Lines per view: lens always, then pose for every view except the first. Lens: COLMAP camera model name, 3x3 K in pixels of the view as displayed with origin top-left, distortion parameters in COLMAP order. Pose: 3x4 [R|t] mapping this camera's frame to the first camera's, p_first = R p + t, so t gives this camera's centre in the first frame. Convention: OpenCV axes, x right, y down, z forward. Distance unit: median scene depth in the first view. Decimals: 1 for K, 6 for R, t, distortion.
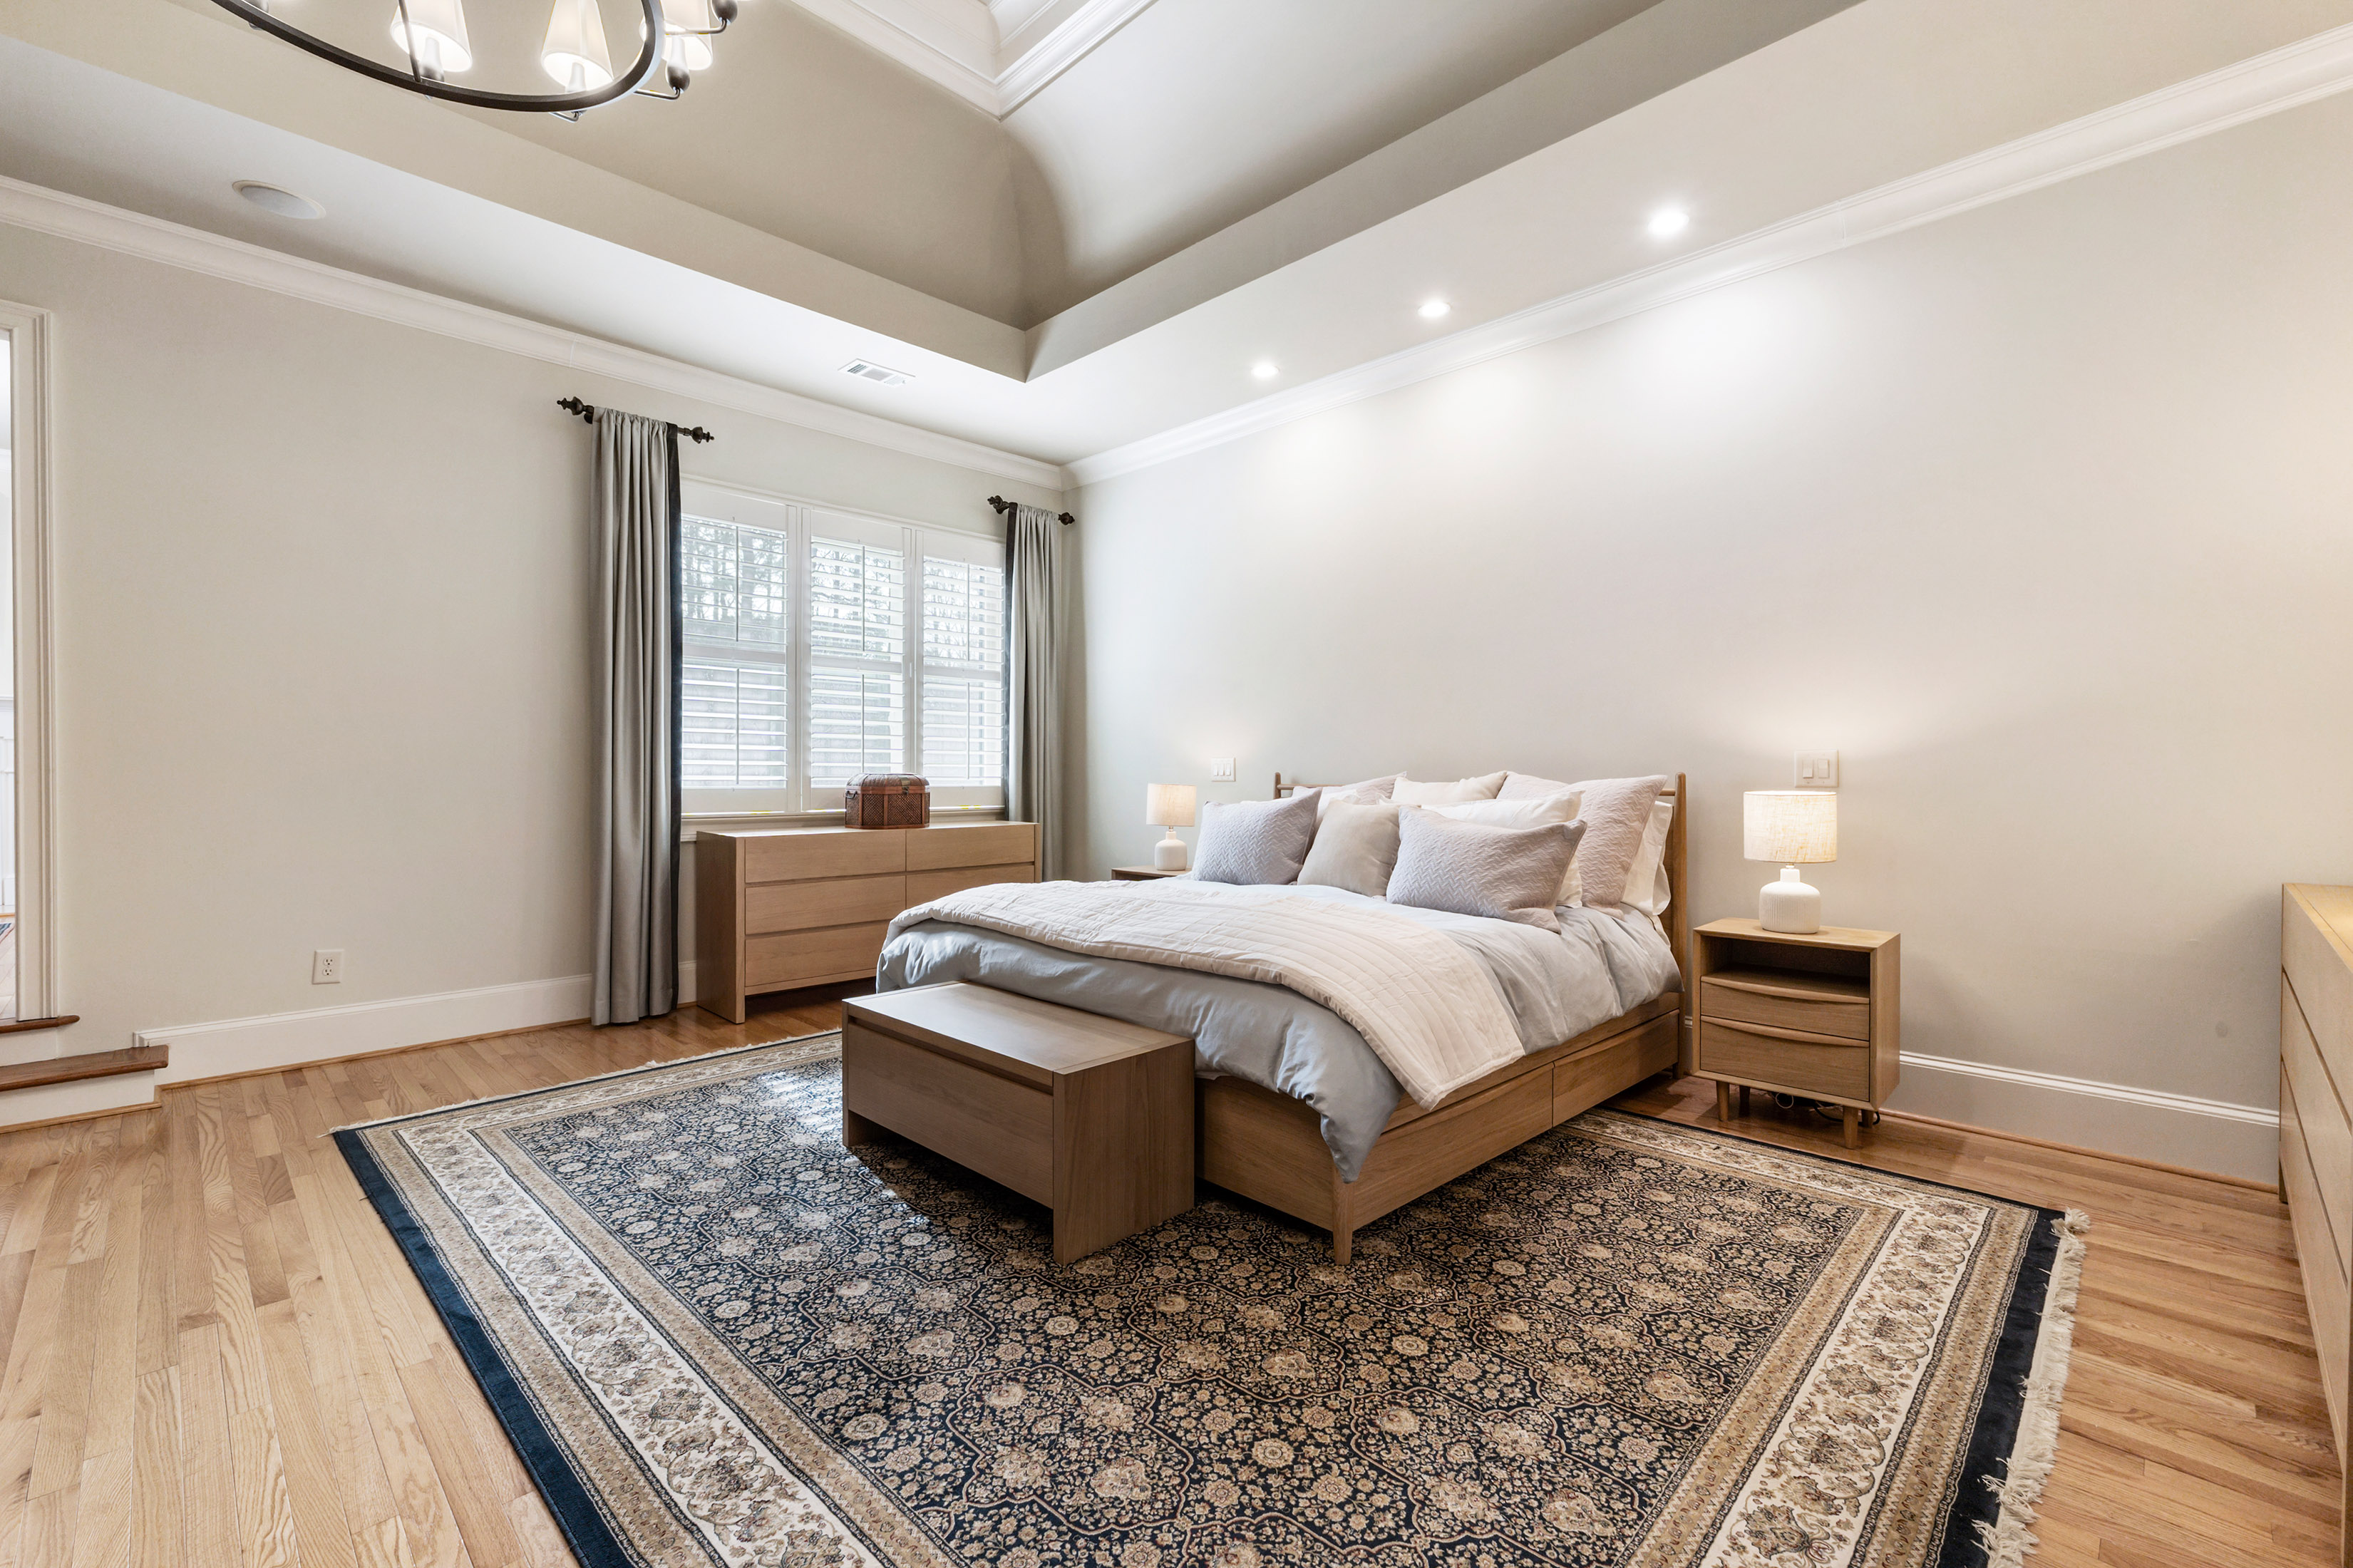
lens RADIAL K [[1003.0, 0, 1179.4], [0, 1003.0, 784.9], [0, 0, 1]] dist [0.006813, -0.000316]
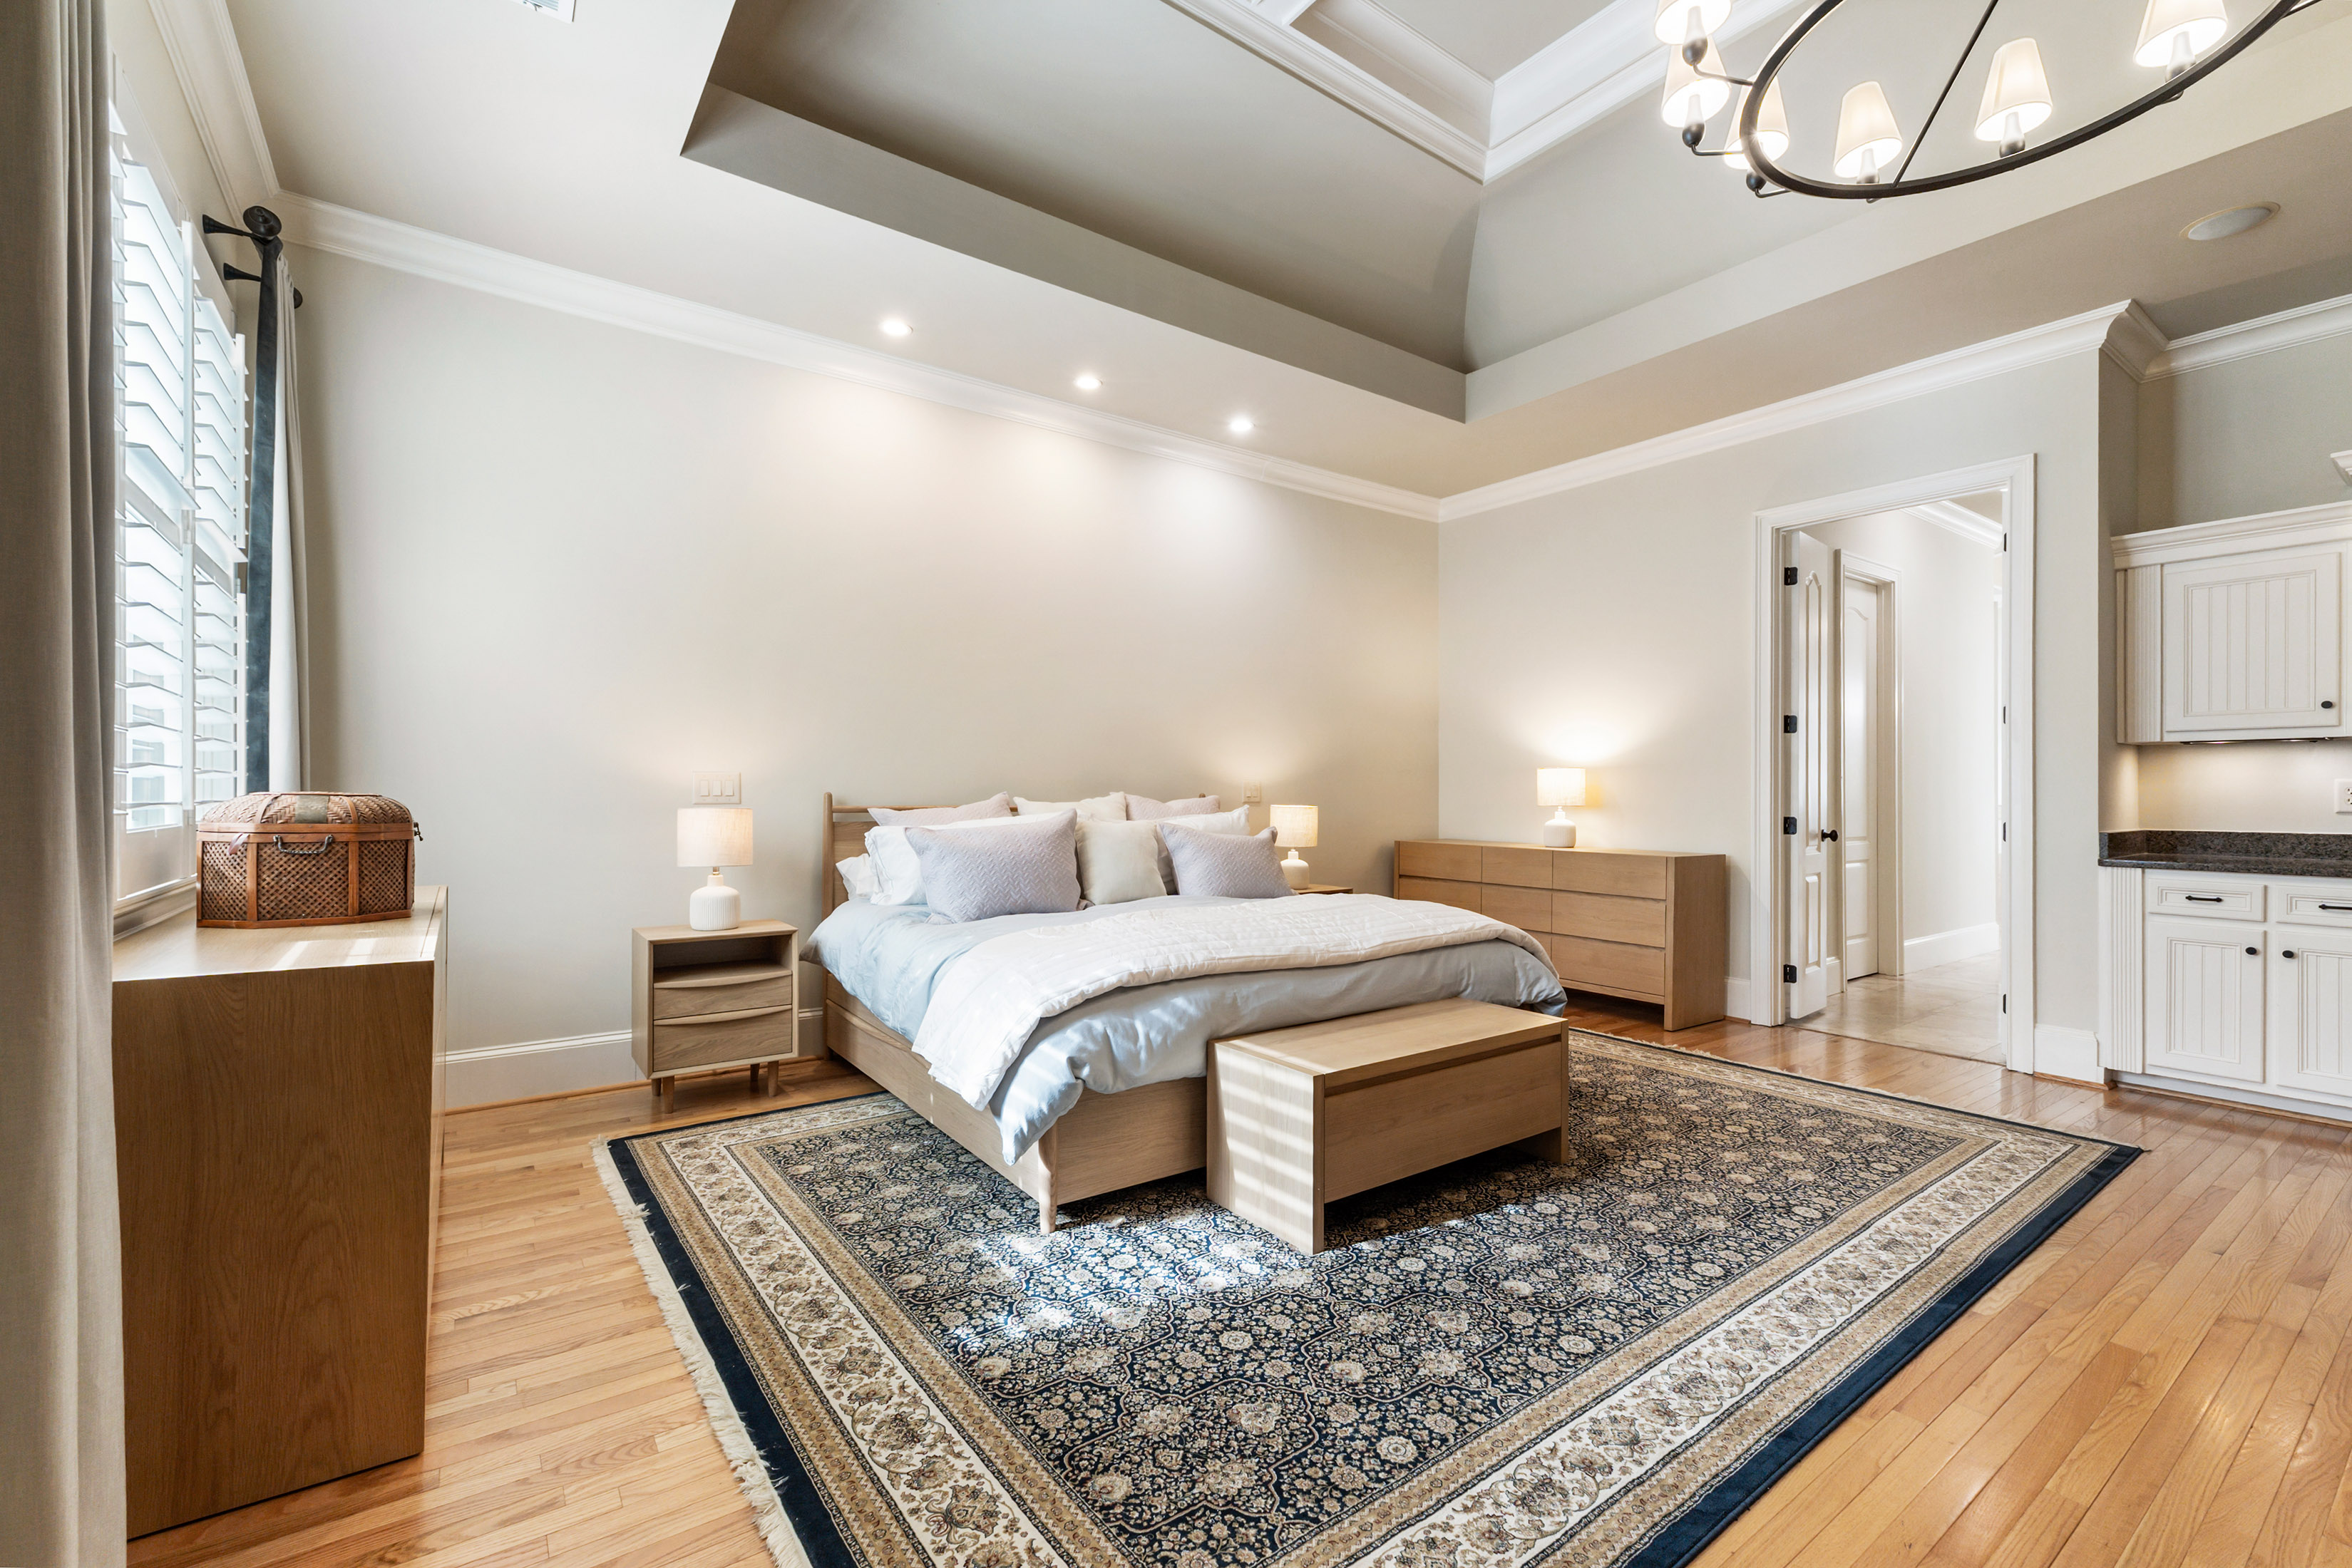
lens RADIAL K [[1002.5, 0, 1176.9], [0, 1002.5, 790.0], [0, 0, 1]] dist [0.006813, -0.000316]
pose [[0.164791, -0.001514, 0.986327, -1.519878], [0.003582, 0.999993, 0.000936, -0.030577], [-0.986322, 0.003379, 0.164795, 1.271977]]
